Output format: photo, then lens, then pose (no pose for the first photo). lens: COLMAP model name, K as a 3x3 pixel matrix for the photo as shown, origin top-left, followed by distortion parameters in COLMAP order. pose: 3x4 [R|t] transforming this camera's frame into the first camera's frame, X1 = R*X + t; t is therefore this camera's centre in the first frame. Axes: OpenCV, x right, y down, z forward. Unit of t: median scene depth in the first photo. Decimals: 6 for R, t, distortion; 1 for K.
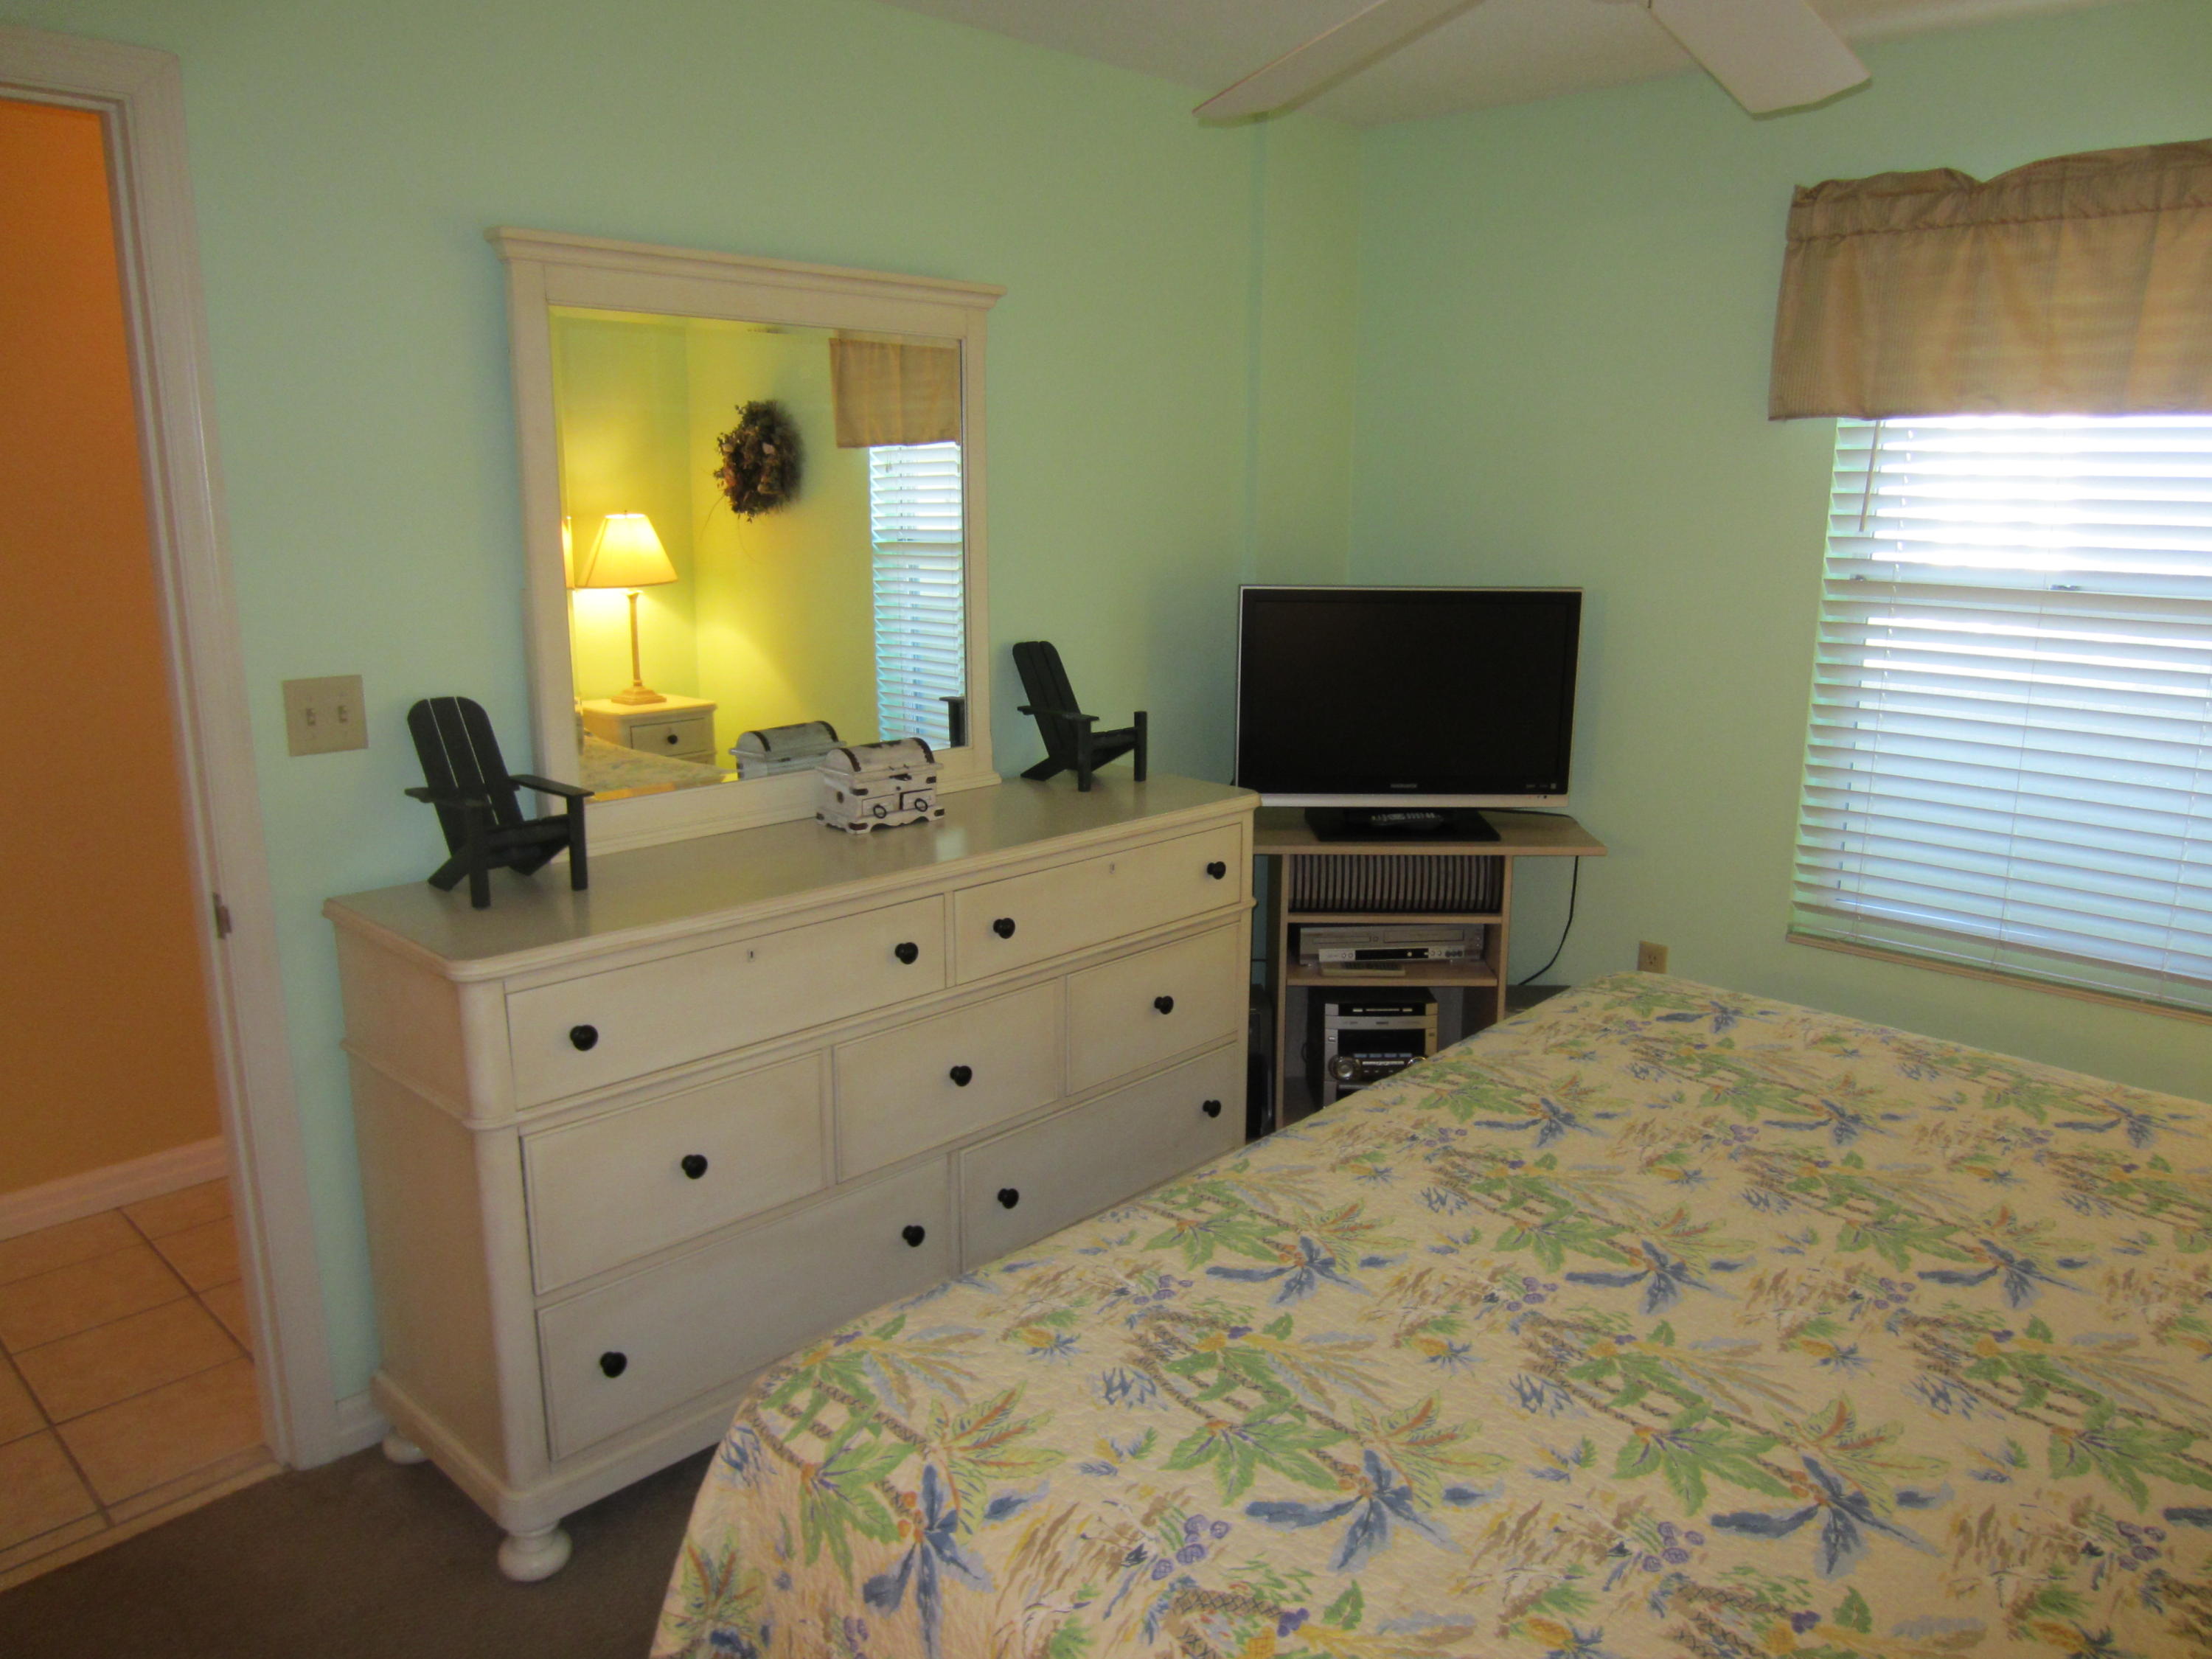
lens RADIAL K [[1561.5, 0, 1123.8], [0, 1561.5, 817.5], [0, 0, 1]] dist [-0.031838, 0.013229]
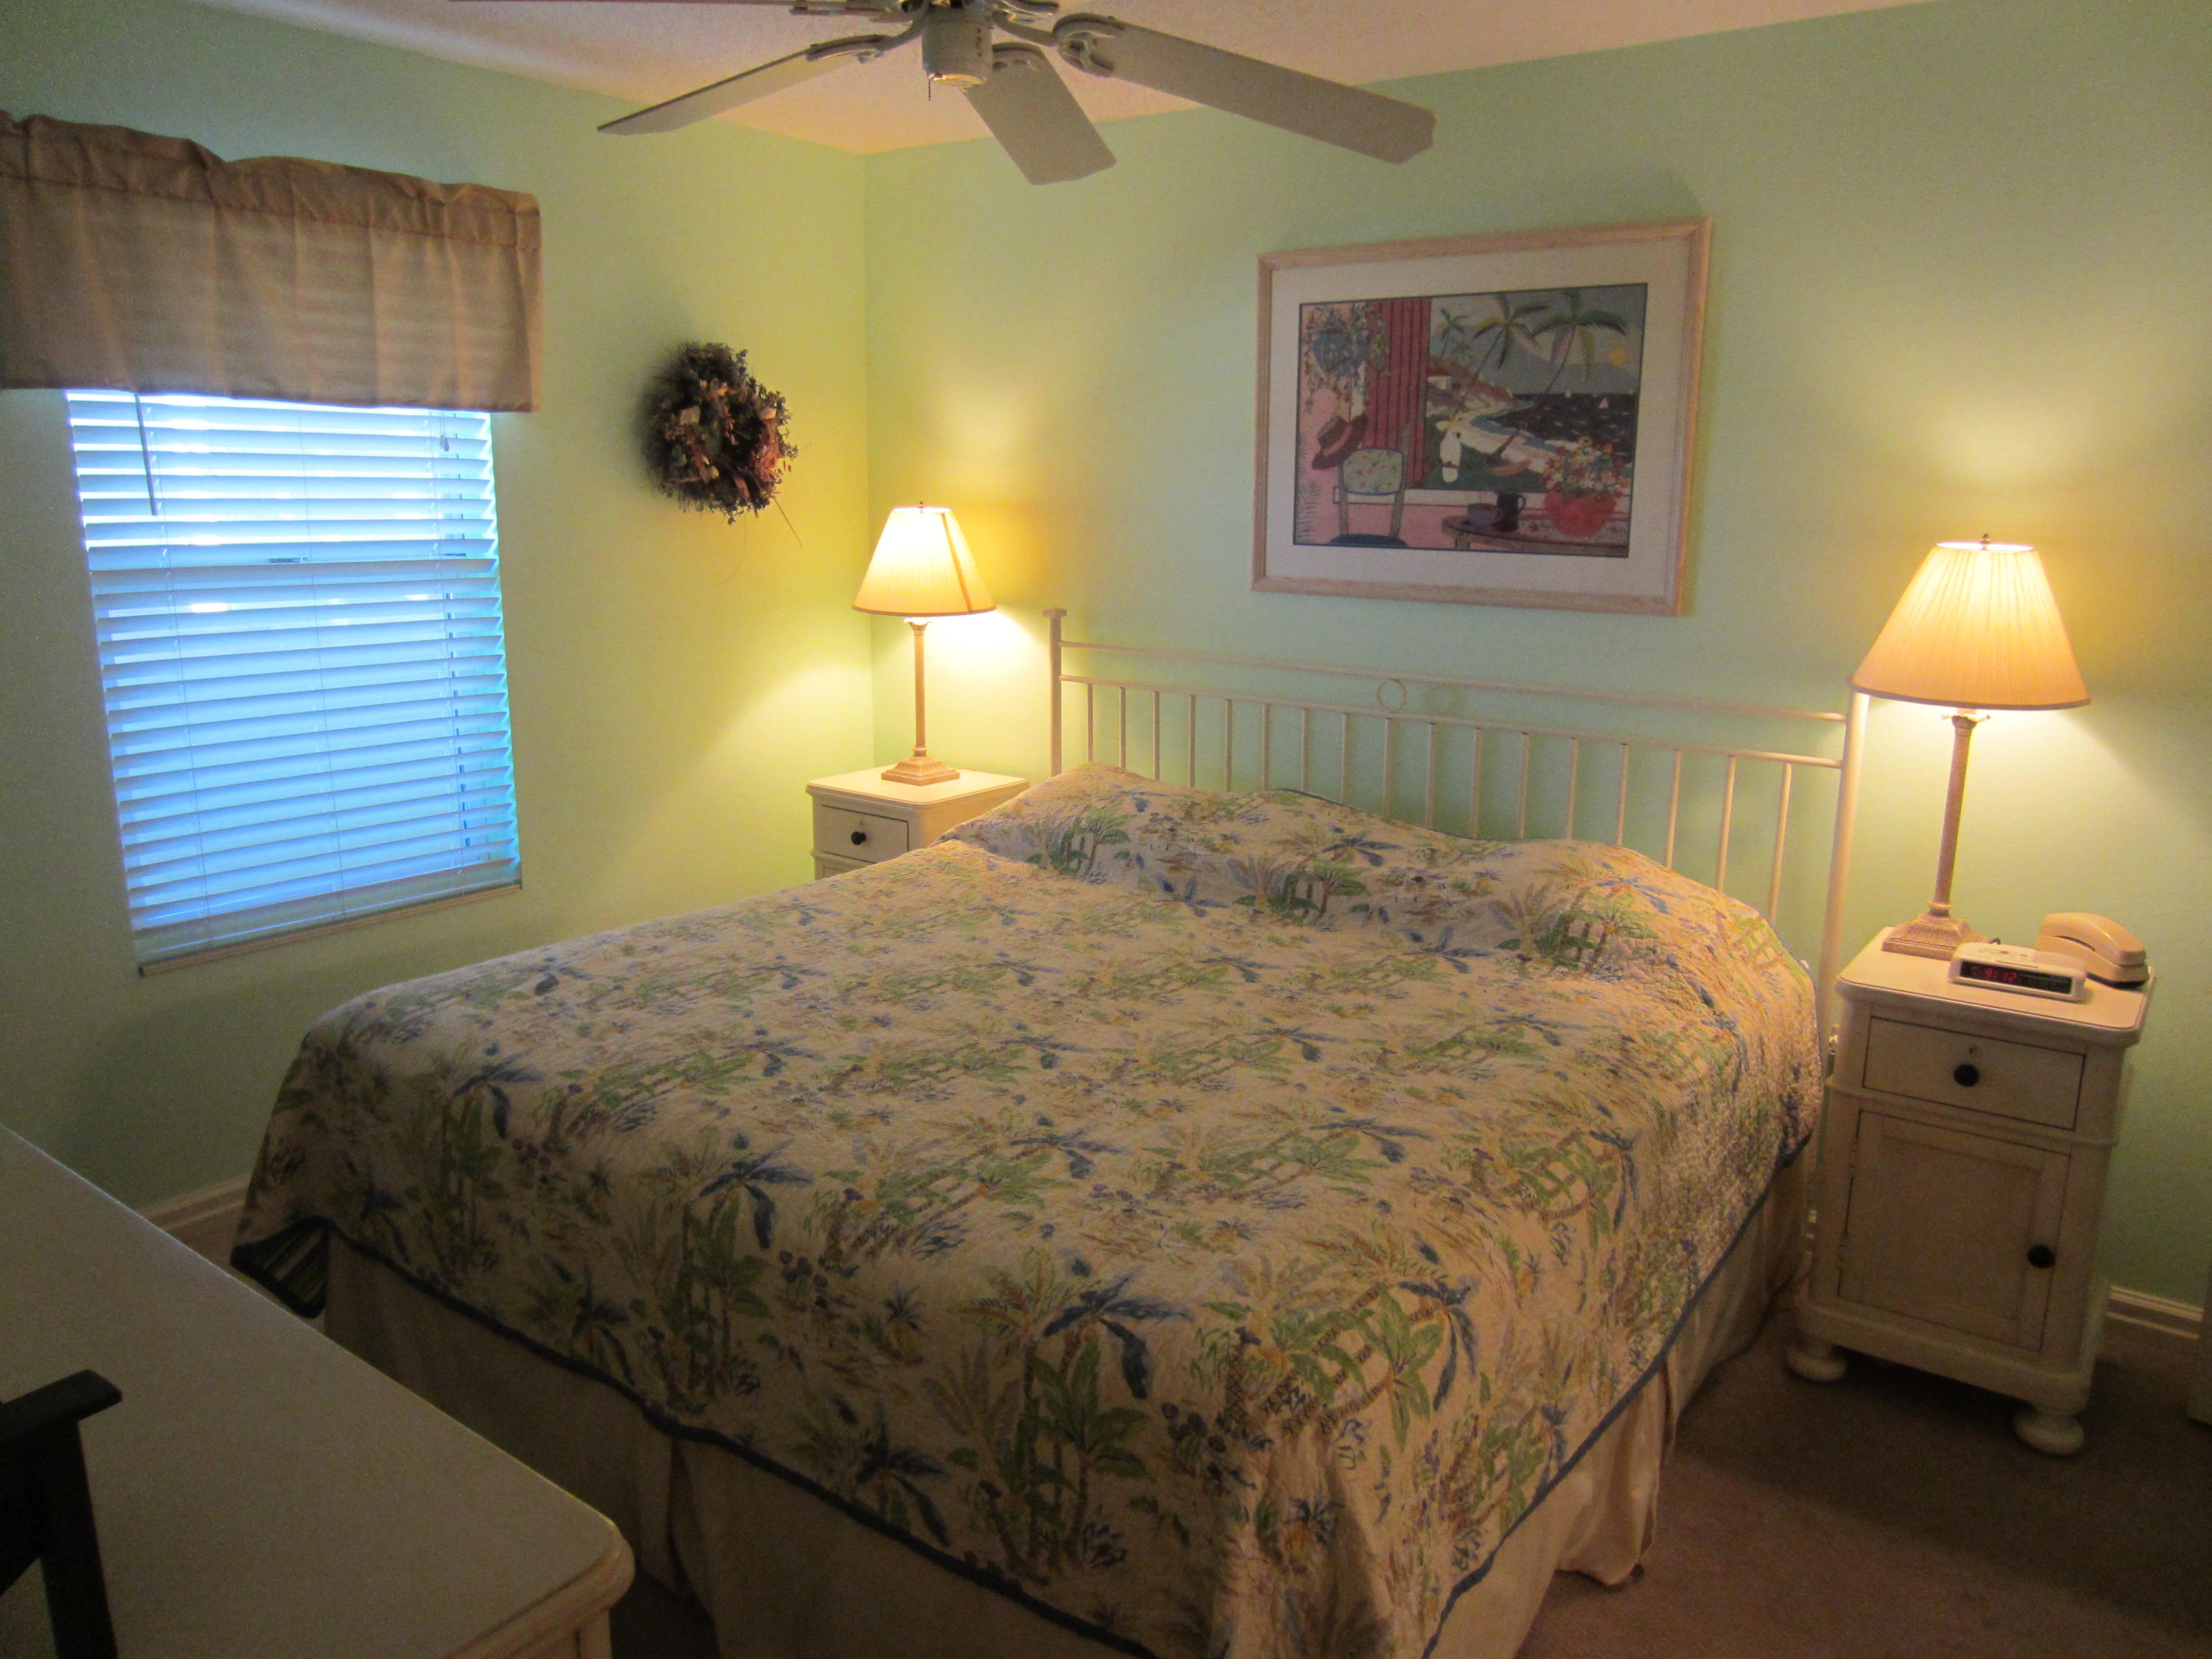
lens RADIAL K [[1561.5, 0, 1120.5], [0, 1561.5, 839.6], [0, 0, 1]] dist [-0.031838, 0.013229]
pose [[-0.123424, -0.230761, 0.965151, -0.768968], [0.198138, 0.947273, 0.251825, -0.170925], [-0.972372, 0.222315, -0.071194, 0.783958]]
